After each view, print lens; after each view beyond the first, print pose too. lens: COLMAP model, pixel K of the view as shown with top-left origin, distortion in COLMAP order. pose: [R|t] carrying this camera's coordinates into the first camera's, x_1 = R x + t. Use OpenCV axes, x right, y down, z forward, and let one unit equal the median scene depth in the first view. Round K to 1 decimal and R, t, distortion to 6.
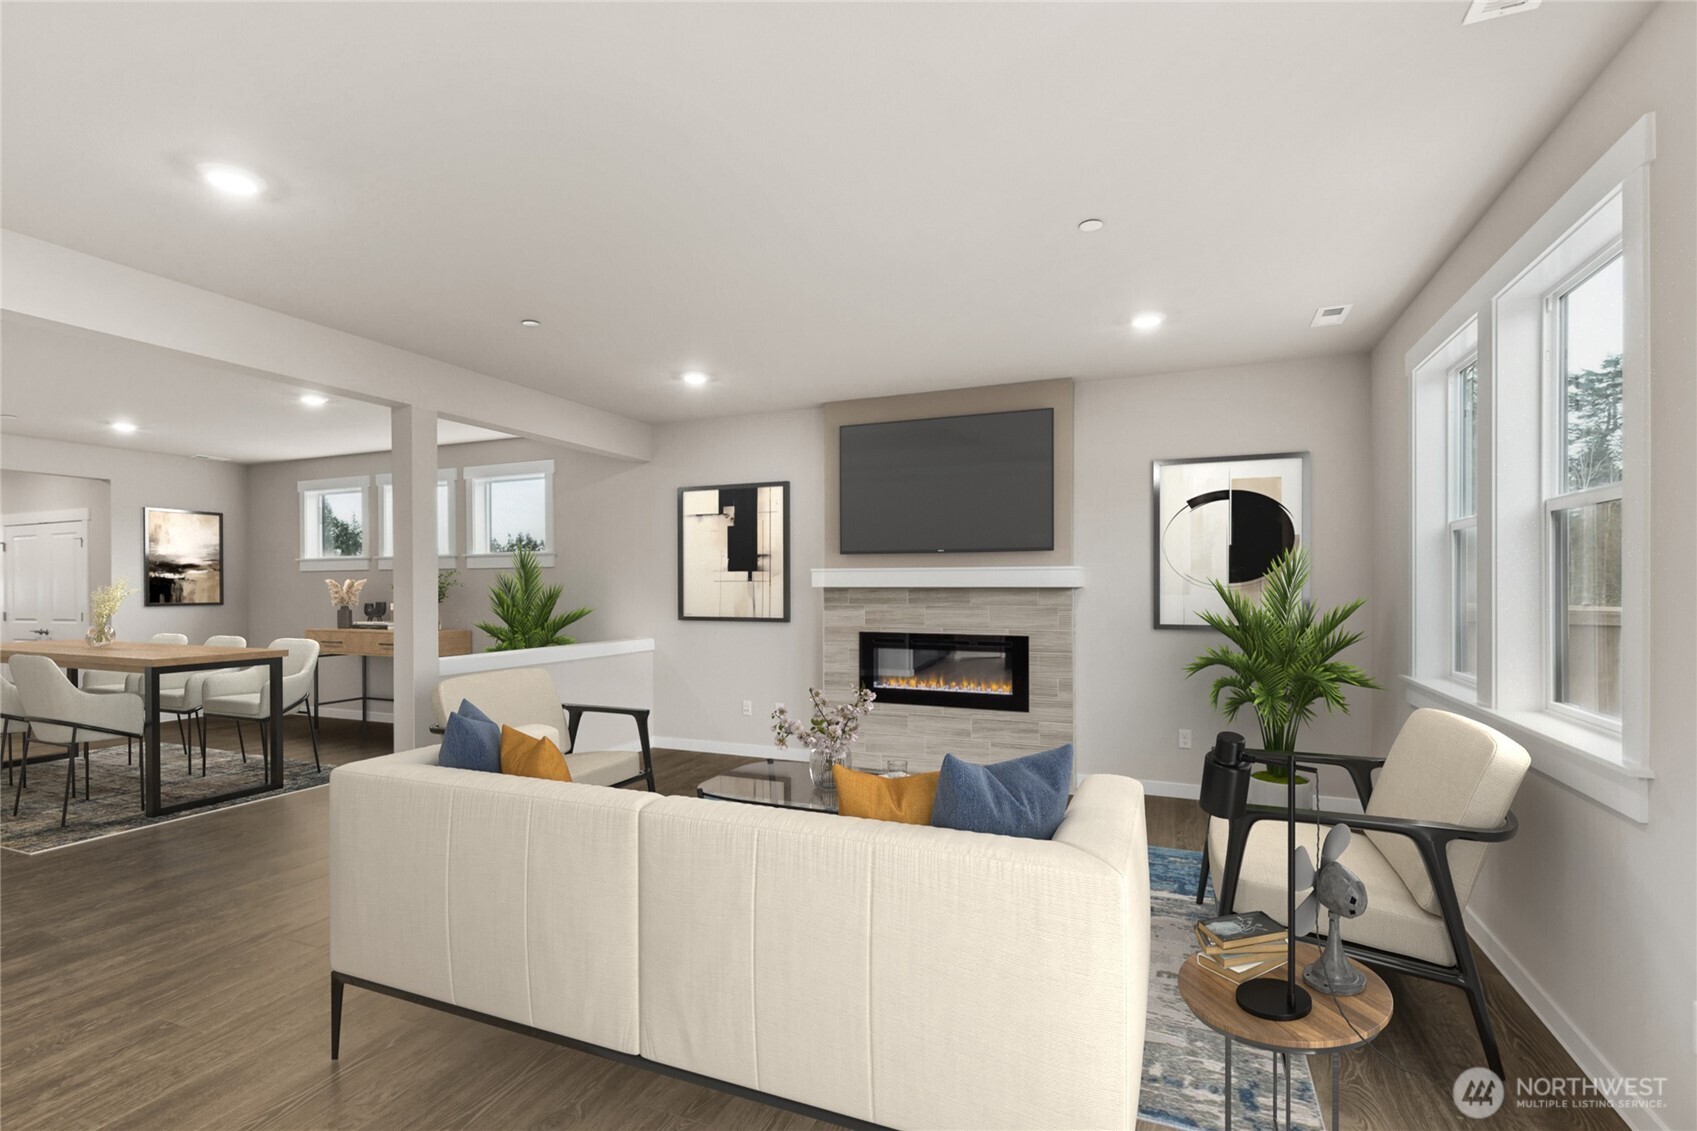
lens RADIAL K [[777.4, 0, 845.2], [0, 777.4, 577.7], [0, 0, 1]] dist [0.010558, -0.001654]
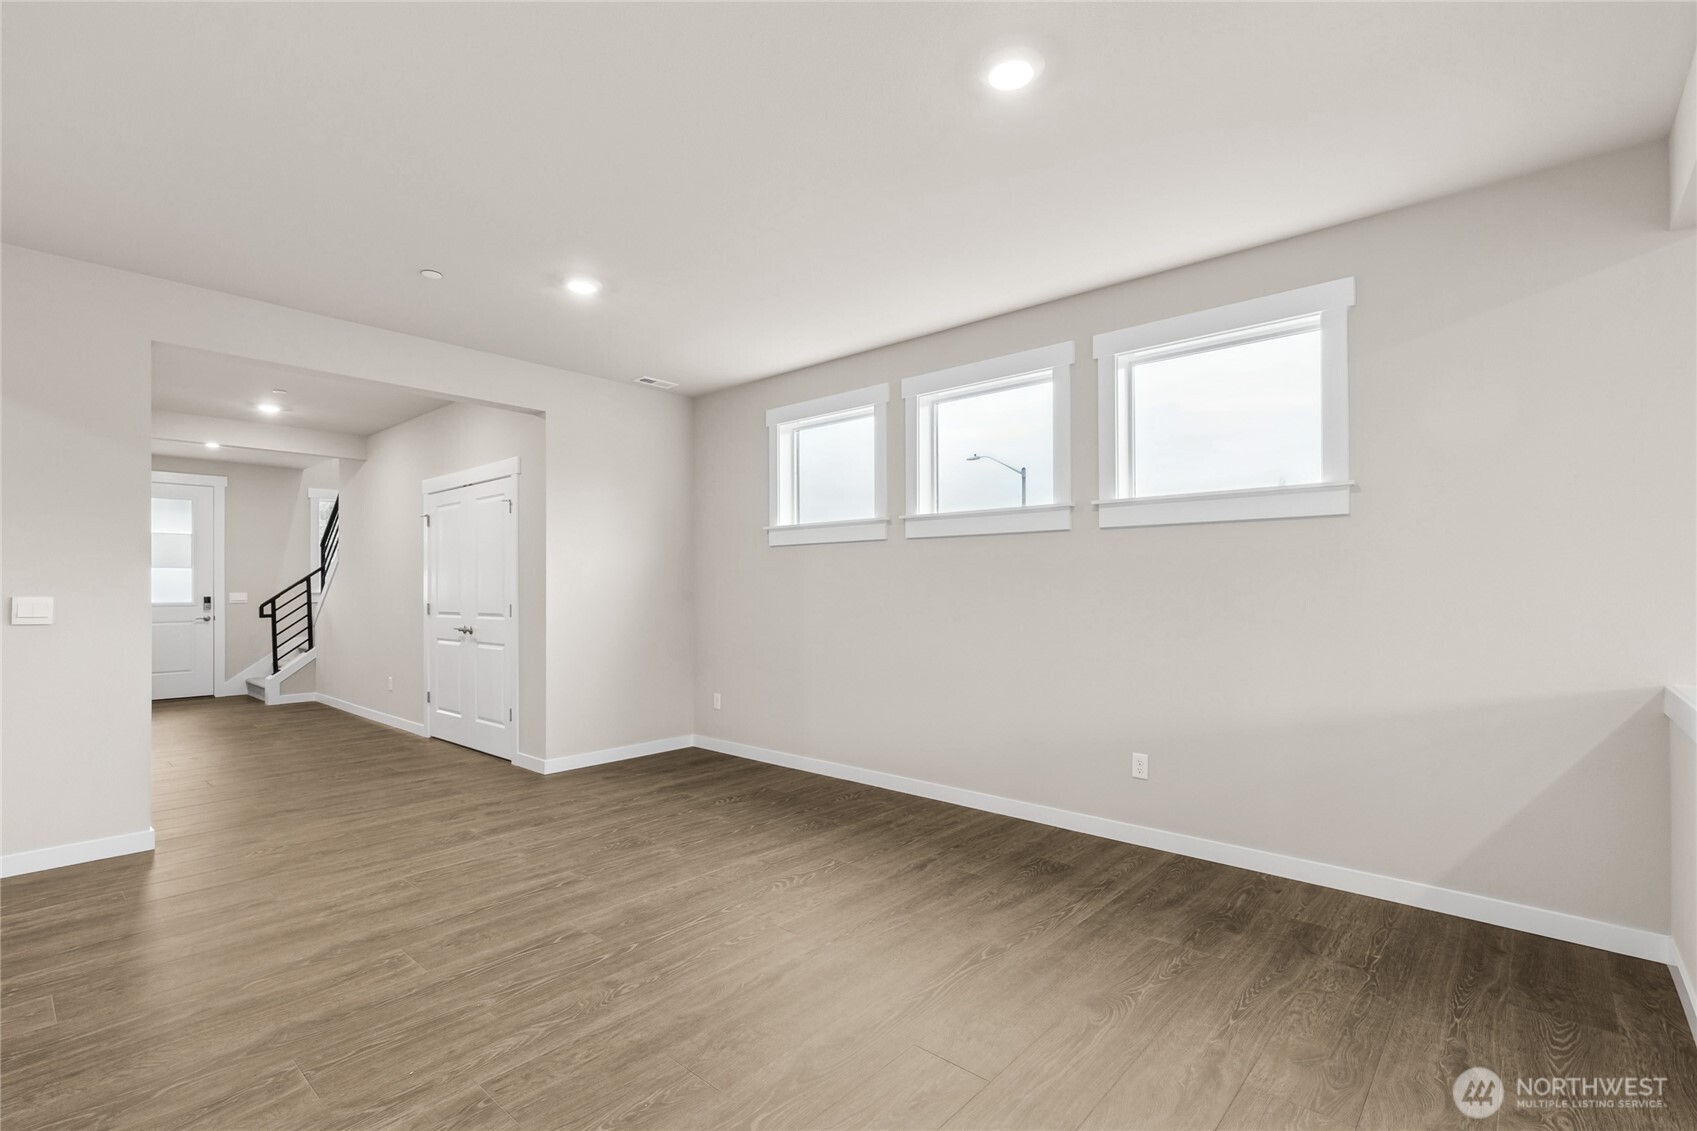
lens RADIAL K [[777.4, 0, 849.7], [0, 777.4, 575.3], [0, 0, 1]] dist [0.010558, -0.001654]
pose [[0.949311, -0.004040, -0.314314, -0.447119], [0.002989, 0.999988, -0.003826, 0.020893], [0.314326, 0.002692, 0.949311, 0.414123]]
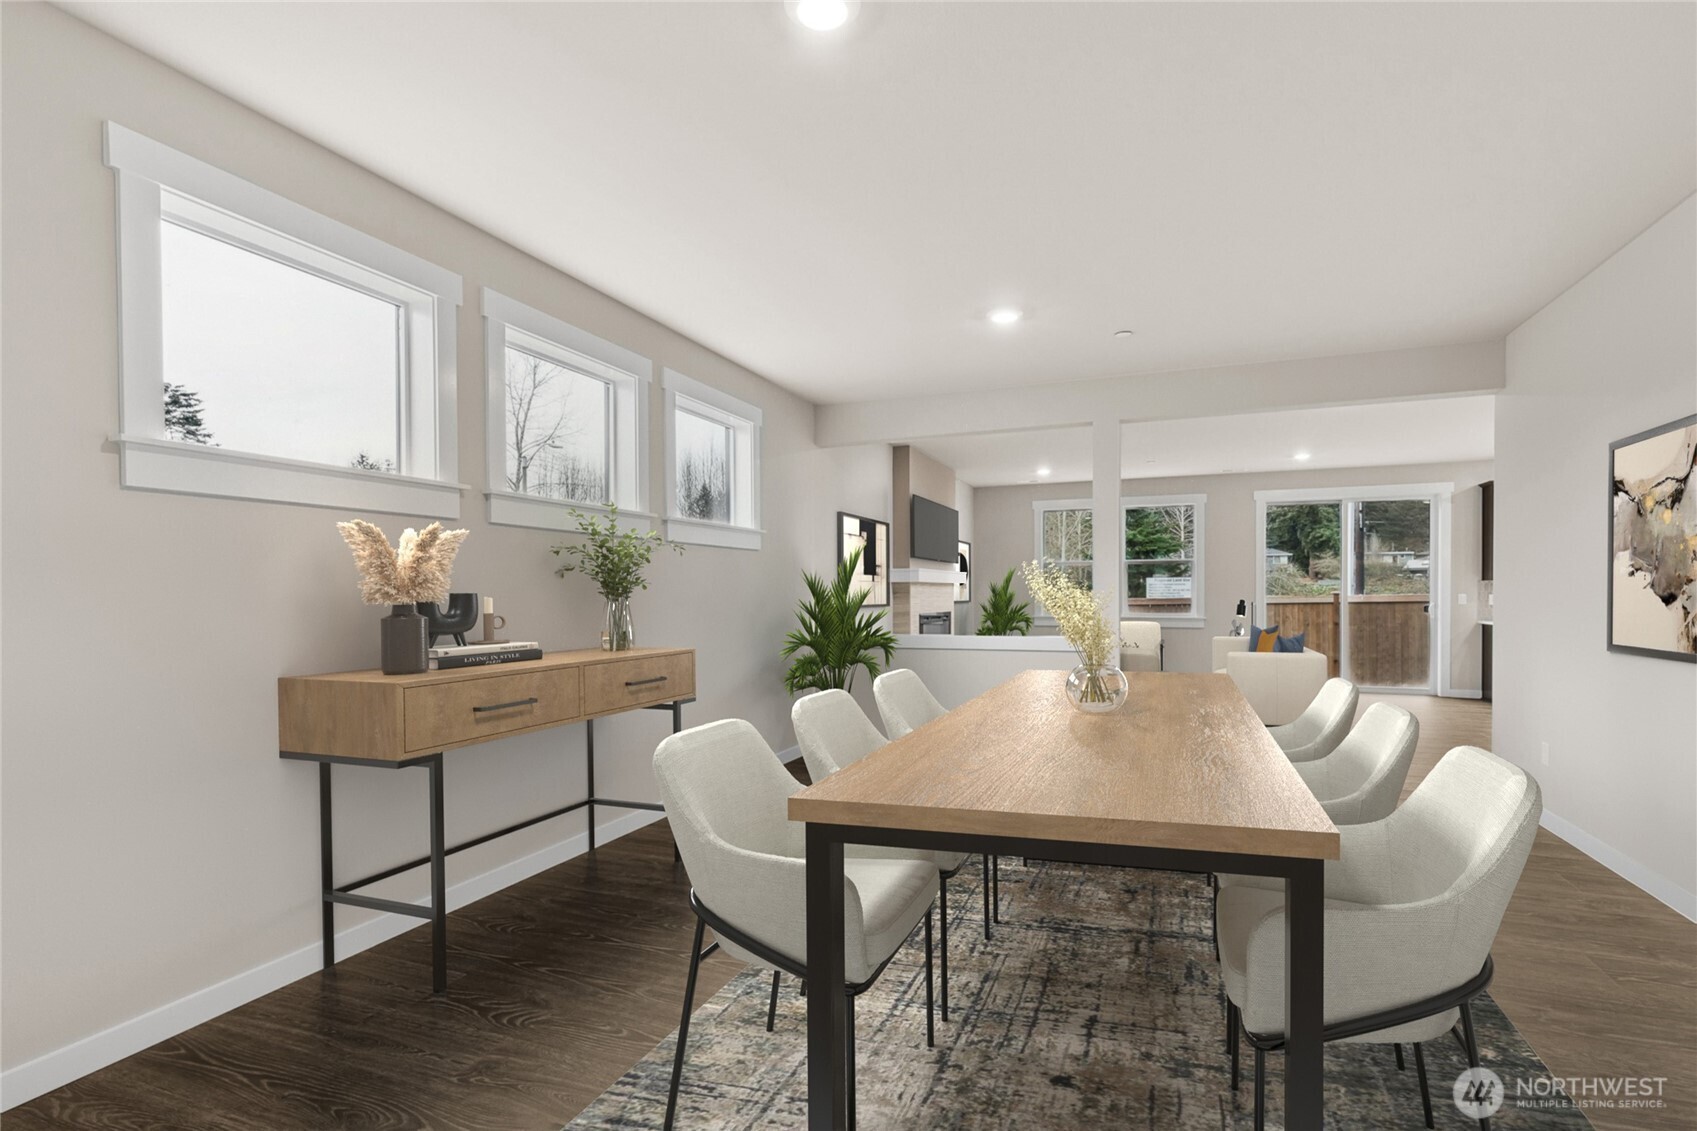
lens RADIAL K [[777.4, 0, 852.0], [0, 777.4, 577.2], [0, 0, 1]] dist [0.010558, -0.001654]
pose [[-0.000089, 0.006936, 0.999976, -4.933289], [-0.003173, 0.999971, -0.006936, -0.011999], [-0.999995, -0.003173, -0.000067, 3.464075]]
